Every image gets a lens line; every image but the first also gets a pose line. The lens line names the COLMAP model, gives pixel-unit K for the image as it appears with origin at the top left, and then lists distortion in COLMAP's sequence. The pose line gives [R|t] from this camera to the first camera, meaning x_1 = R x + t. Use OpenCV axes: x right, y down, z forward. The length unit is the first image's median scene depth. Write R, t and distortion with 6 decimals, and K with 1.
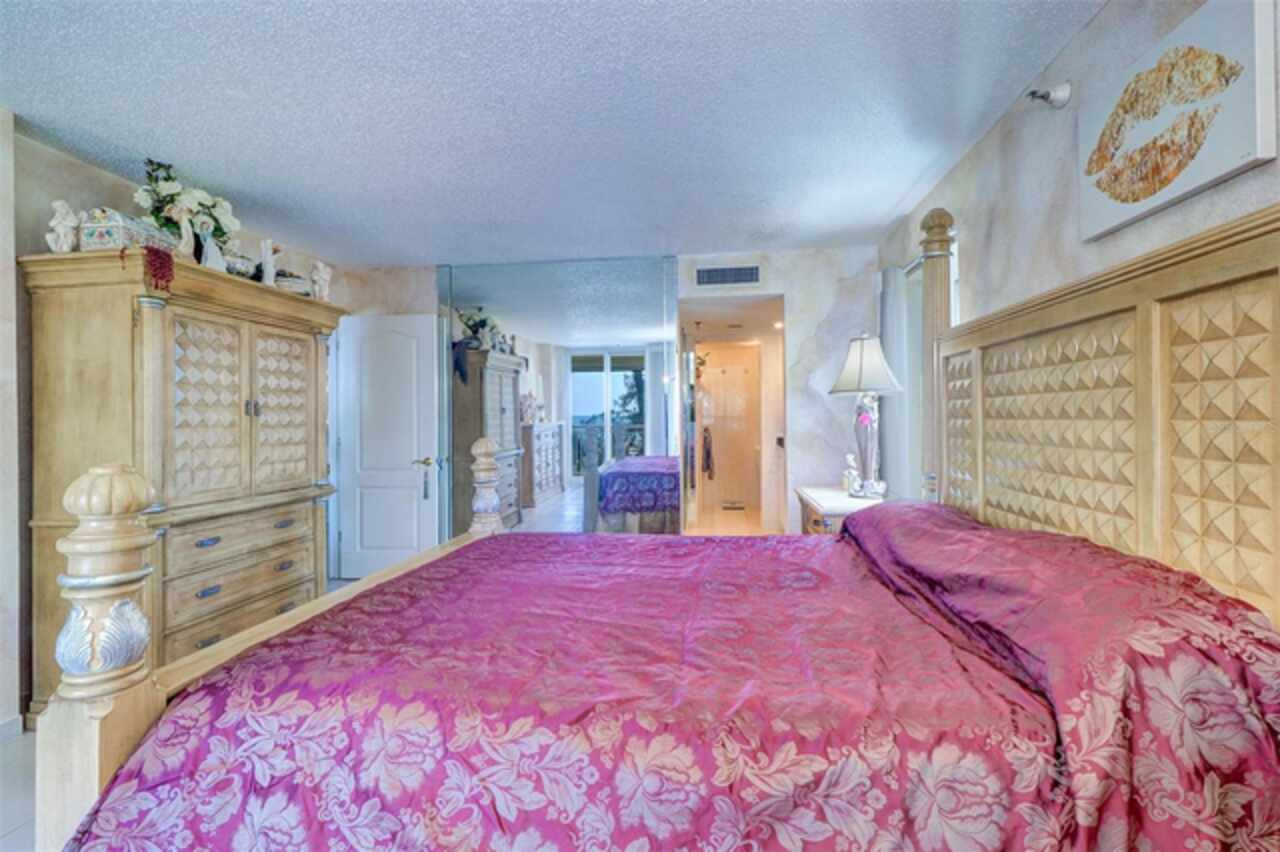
lens RADIAL K [[592.8, 0, 644.4], [0, 592.8, 415.5], [0, 0, 1]] dist [-0.000110, -0.000027]
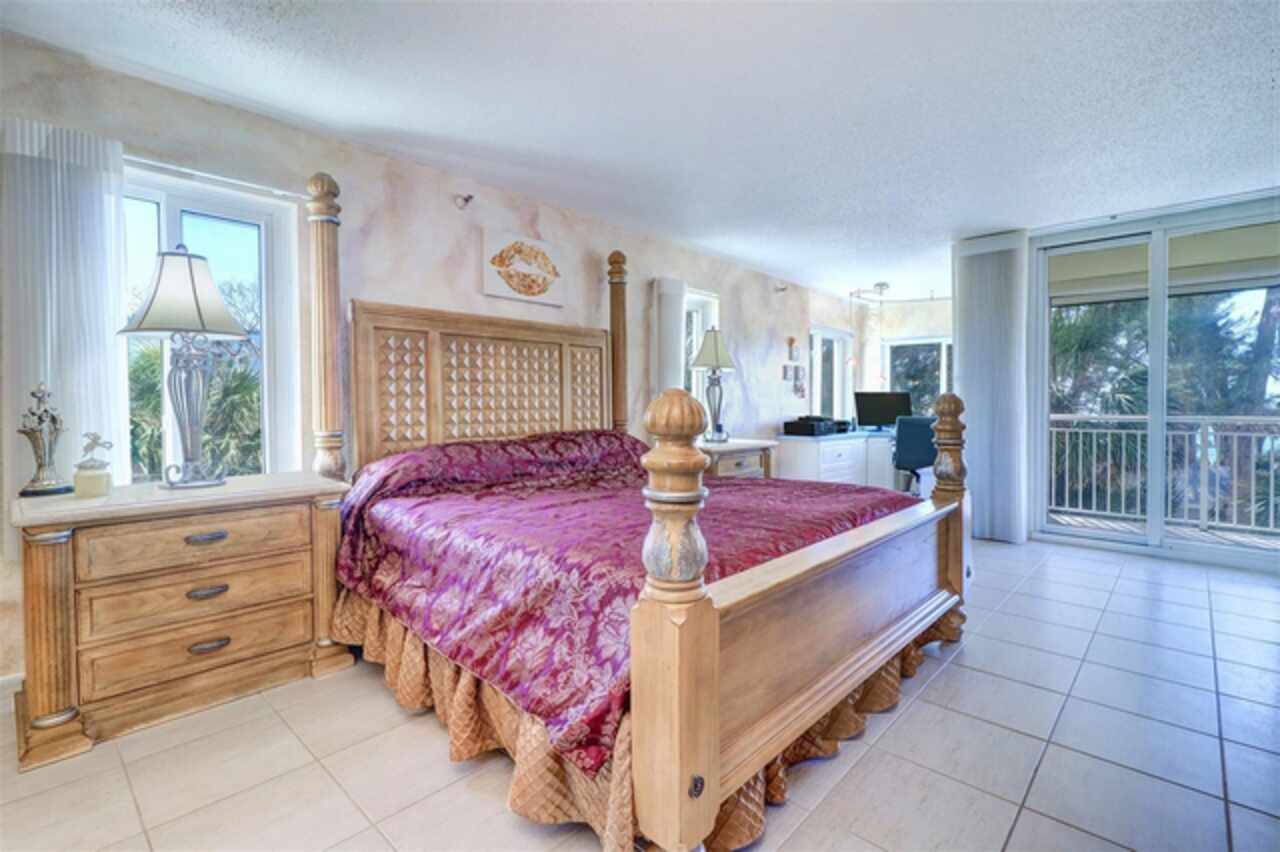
lens RADIAL K [[592.8, 0, 644.4], [0, 592.8, 415.5], [0, 0, 1]] dist [-0.000110, -0.000027]
pose [[-0.816092, -0.004341, 0.577905, -0.598486], [0.006381, 0.999843, 0.016521, 0.059748], [-0.577886, 0.017170, -0.815937, 1.651359]]
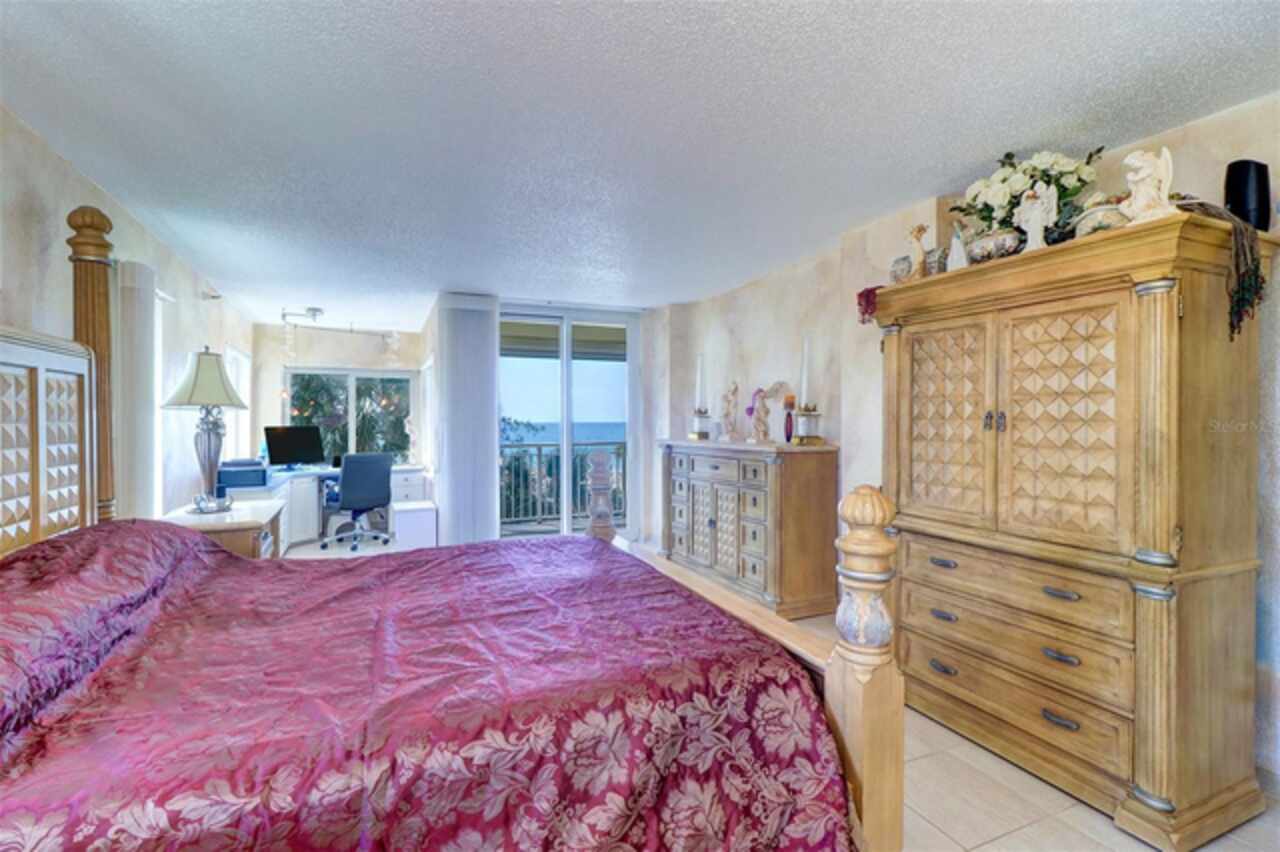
lens RADIAL K [[592.8, 0, 644.4], [0, 592.8, 415.5], [0, 0, 1]] dist [-0.000110, -0.000027]
pose [[-0.850310, 0.009481, -0.526197, 0.173615], [0.010724, 0.999942, 0.000688, -0.028462], [0.526174, -0.005058, -0.850362, 1.627006]]
